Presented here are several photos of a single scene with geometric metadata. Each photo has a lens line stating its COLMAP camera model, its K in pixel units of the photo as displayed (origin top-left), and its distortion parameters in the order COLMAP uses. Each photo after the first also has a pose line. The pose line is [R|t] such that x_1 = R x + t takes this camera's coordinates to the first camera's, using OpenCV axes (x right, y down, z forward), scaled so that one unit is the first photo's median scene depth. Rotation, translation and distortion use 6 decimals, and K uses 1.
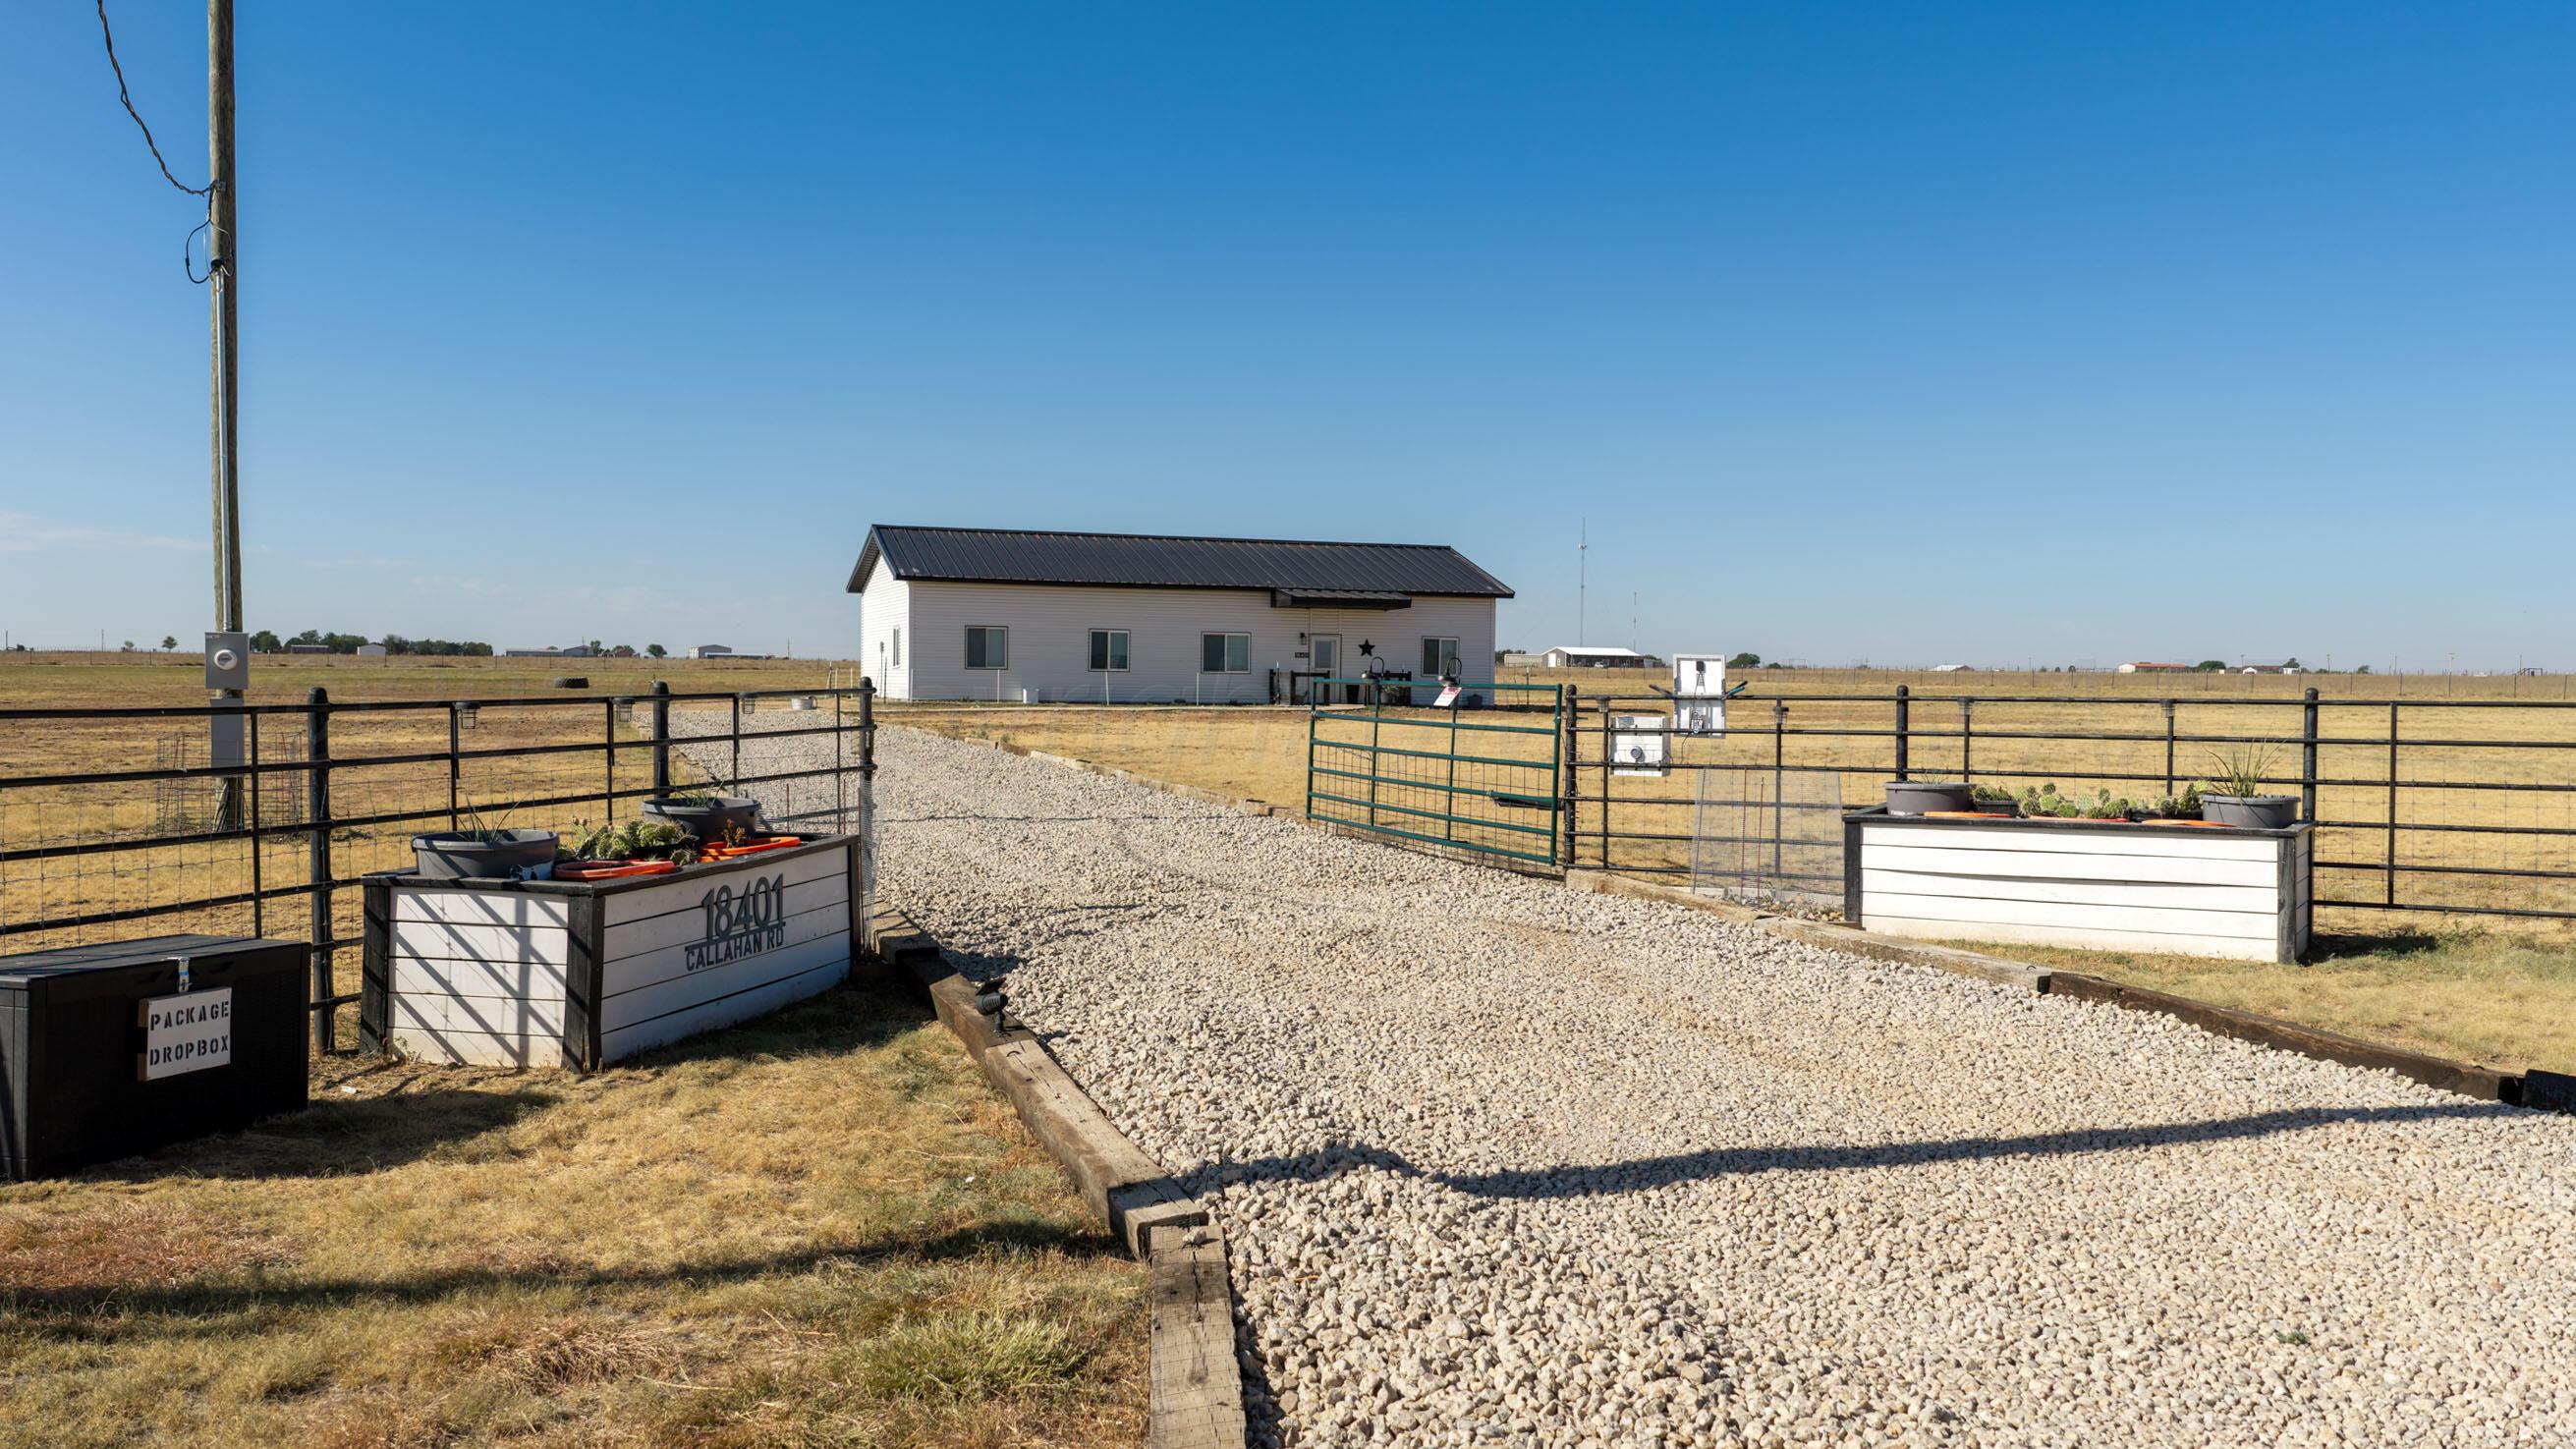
lens RADIAL K [[2201.3, 0, 1317.9], [0, 2201.3, 721.6], [0, 0, 1]] dist [0.057803, -0.081680]
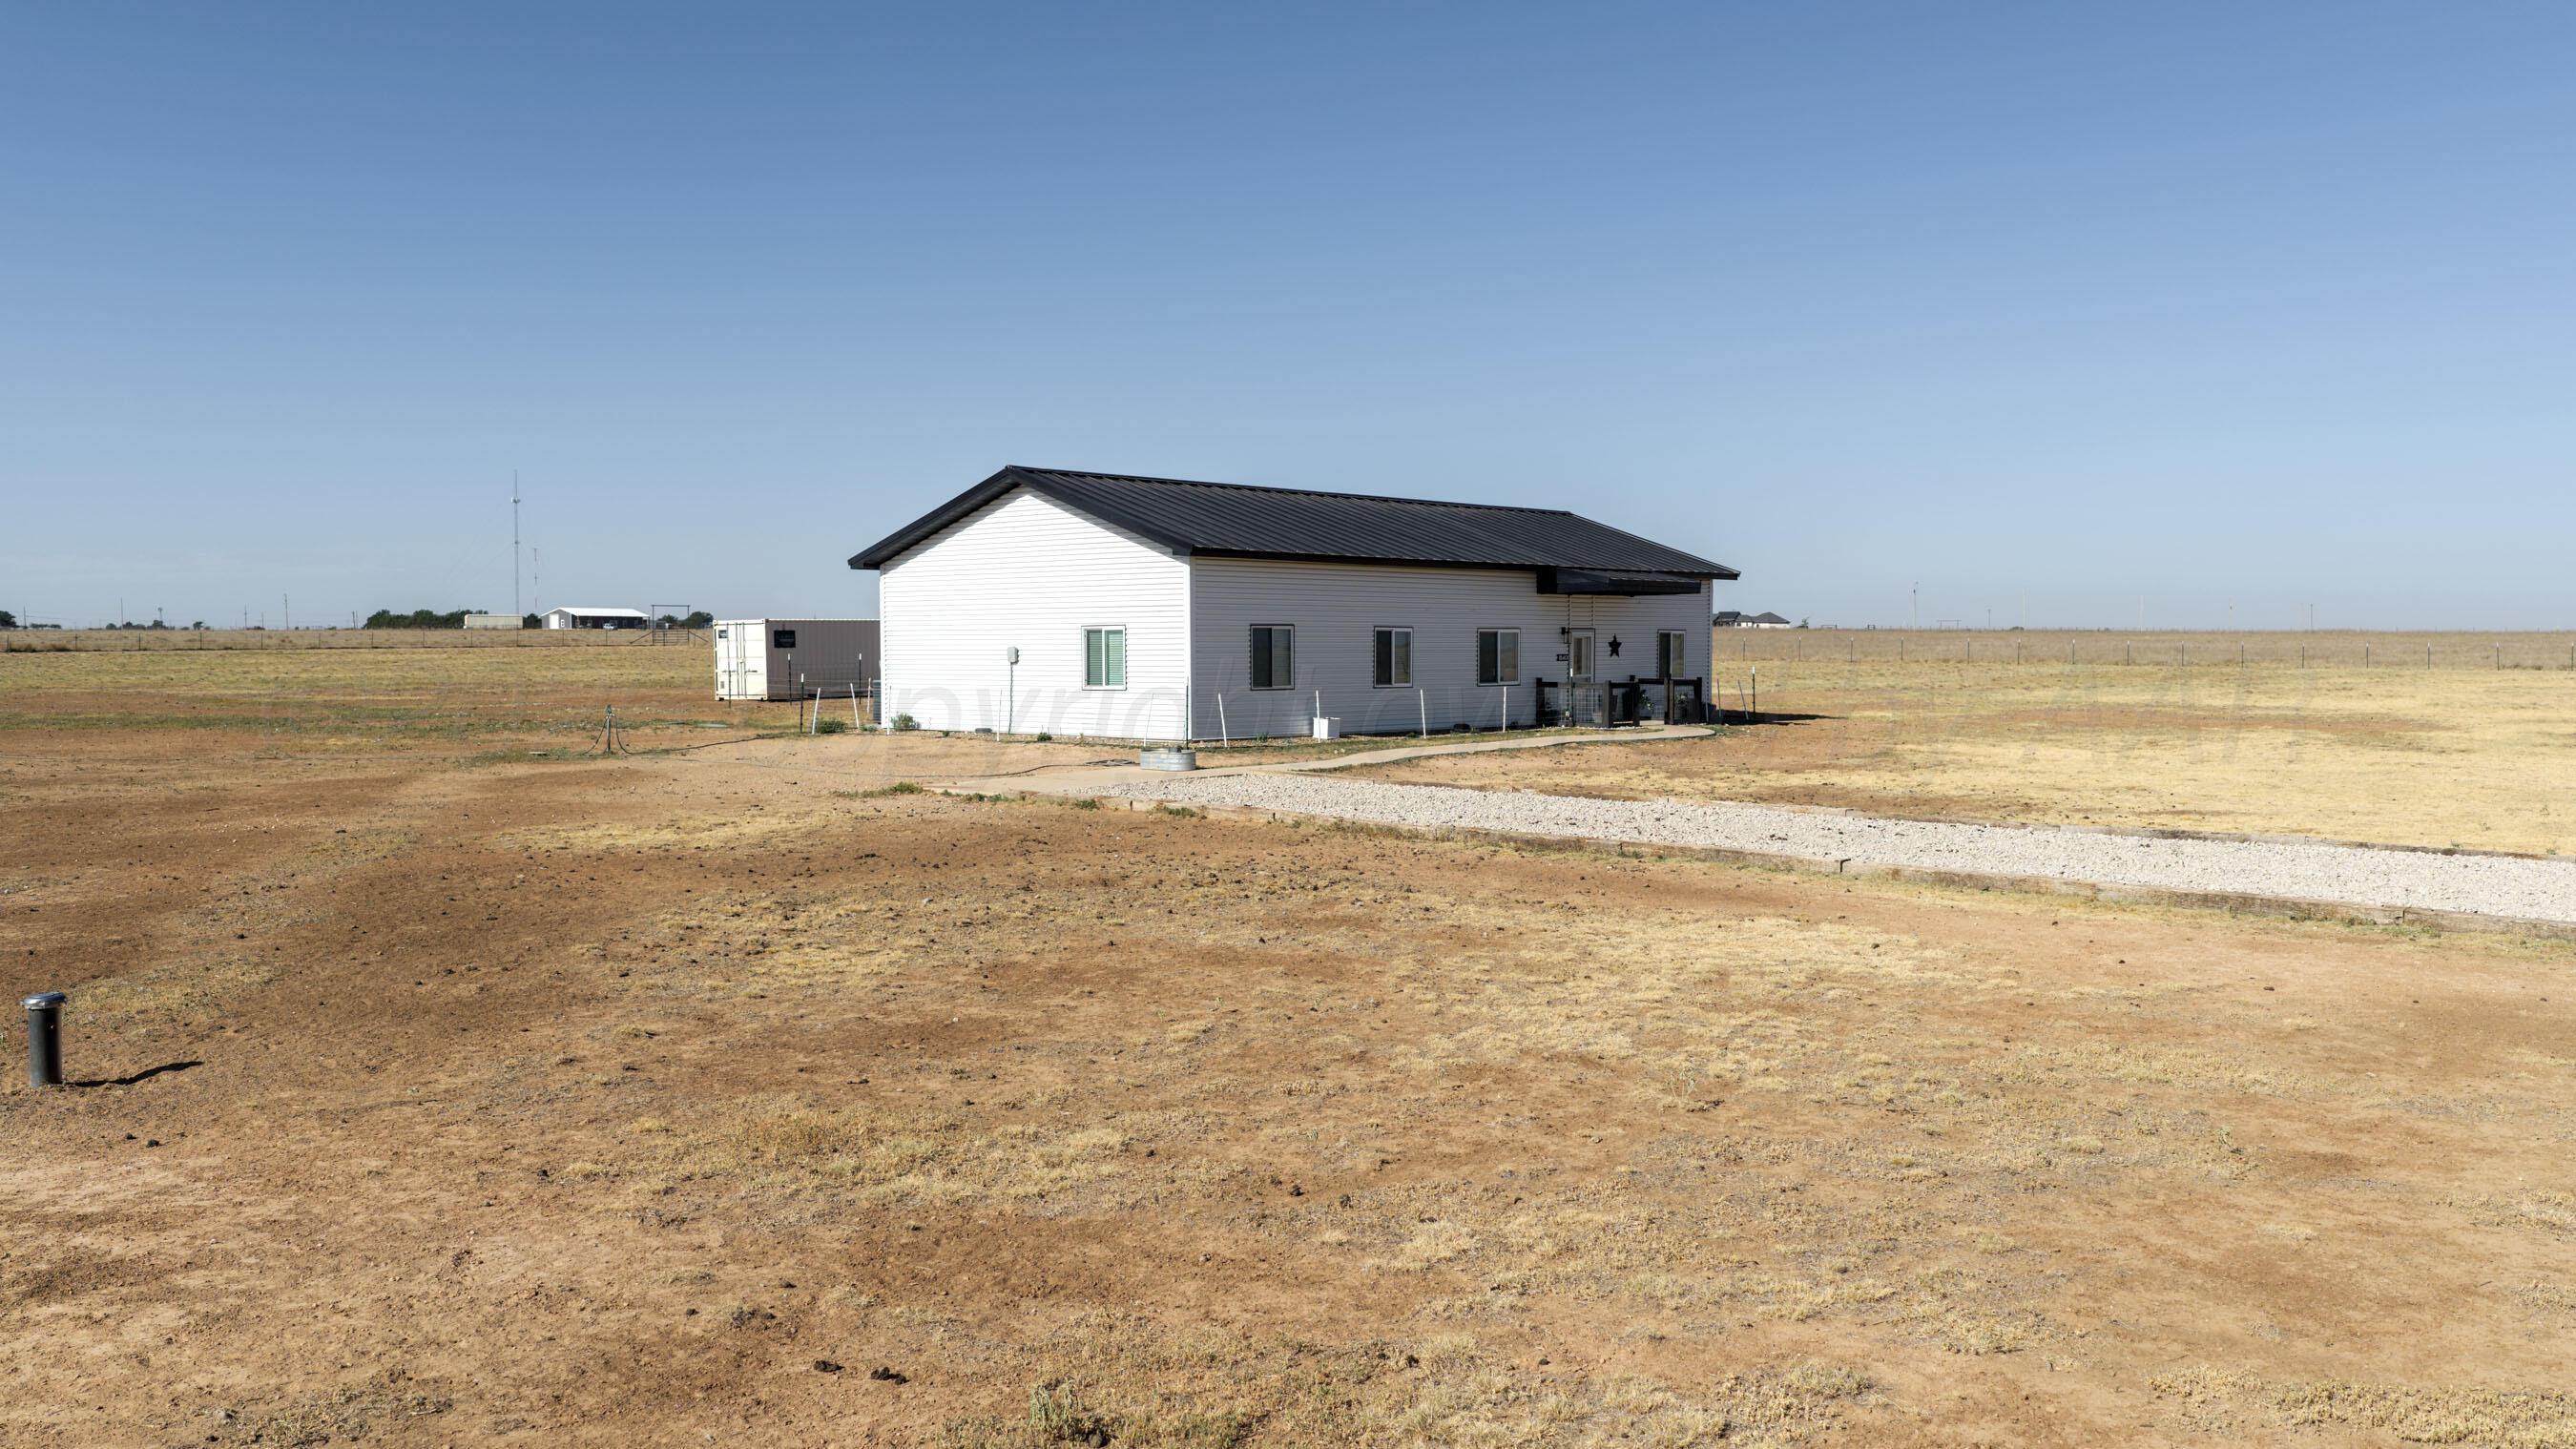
lens RADIAL K [[2136.5, 0, 1288.0], [0, 2136.5, 724.5], [0, 0, 1]] dist [0.031768, -0.069516]
pose [[0.878291, -0.029921, 0.477189, -0.459622], [0.018909, 0.999433, 0.027864, -0.031222], [-0.477752, -0.015450, 0.878359, 0.439862]]
